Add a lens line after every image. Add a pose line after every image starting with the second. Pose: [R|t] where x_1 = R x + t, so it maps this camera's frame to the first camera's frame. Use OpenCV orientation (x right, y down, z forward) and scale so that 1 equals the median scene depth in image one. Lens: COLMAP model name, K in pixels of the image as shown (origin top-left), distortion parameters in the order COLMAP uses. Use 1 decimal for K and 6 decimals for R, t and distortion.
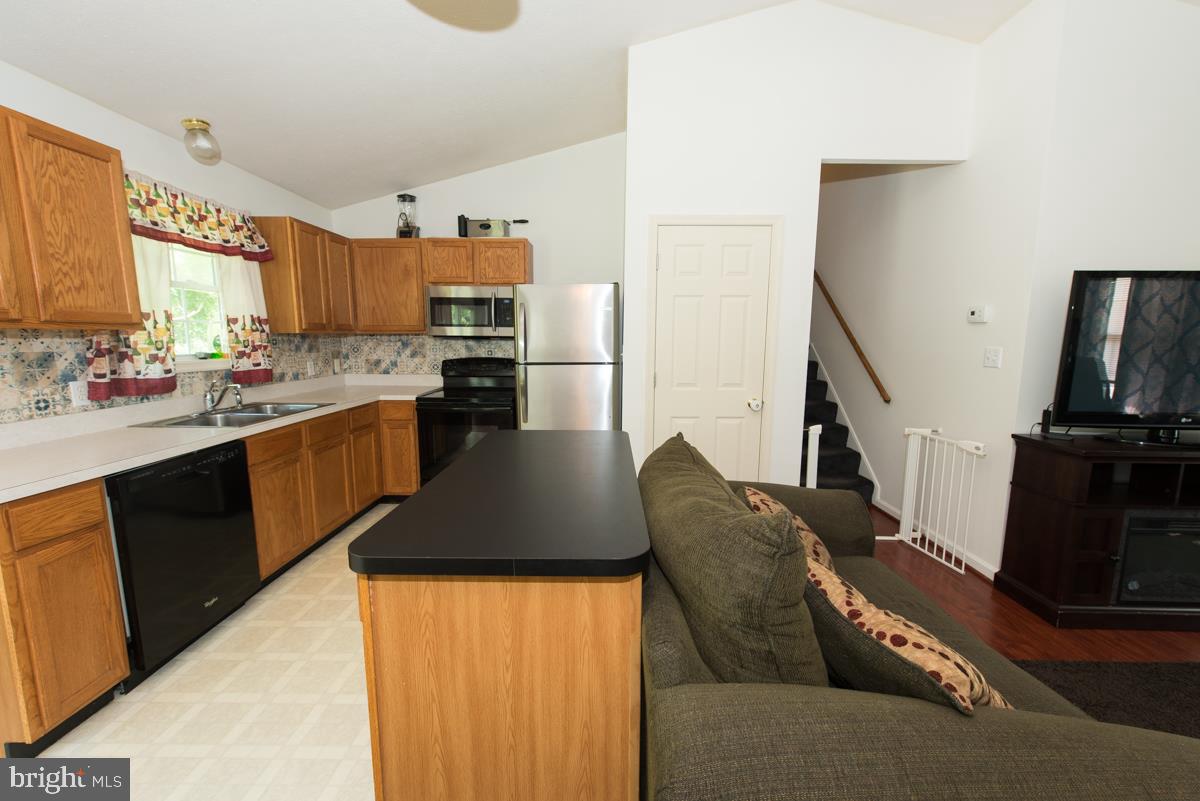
lens RADIAL K [[461.4, 0, 601.1], [0, 461.4, 400.6], [0, 0, 1]] dist [0.010822, -0.002790]
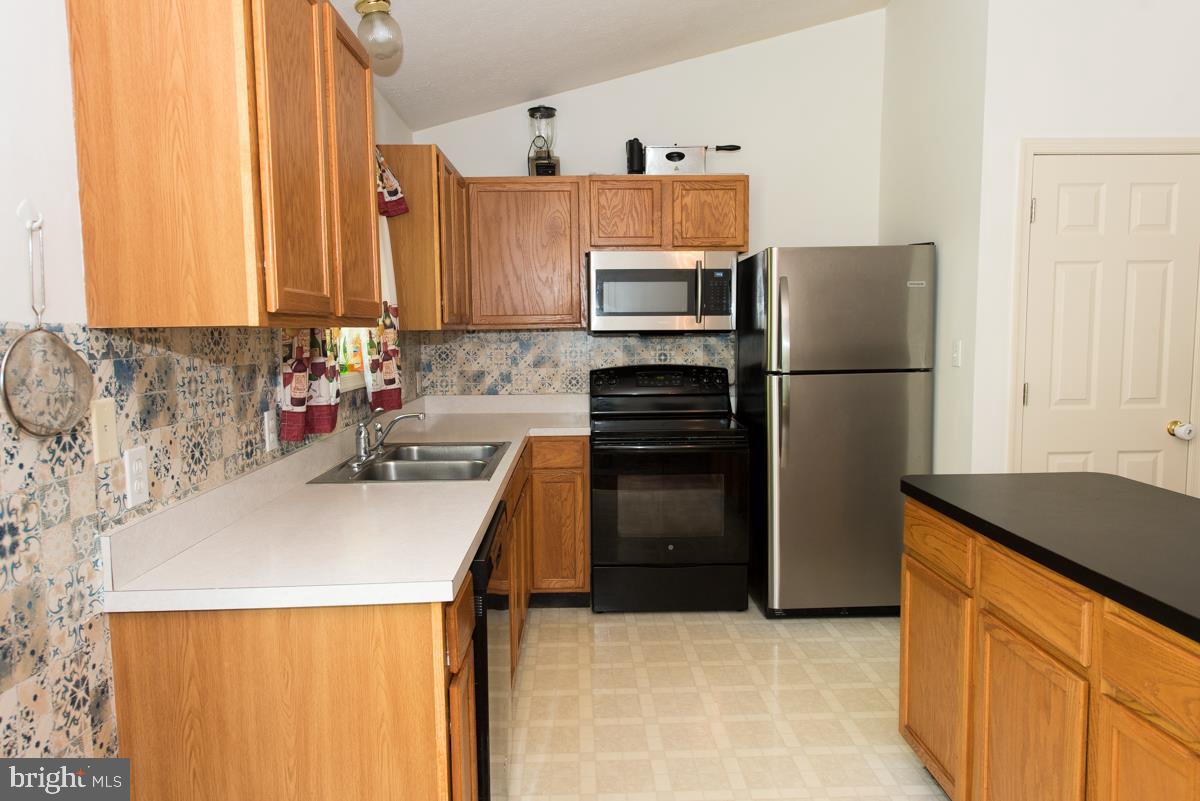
lens RADIAL K [[775.3, 0, 597.4], [0, 775.3, 401.2], [0, 0, 1]] dist [0.031376, -0.017037]
pose [[0.999044, -0.018504, 0.039606, -0.406181], [0.020334, 0.998719, -0.046332, 0.001464], [-0.038698, 0.047093, 0.998141, -0.032700]]
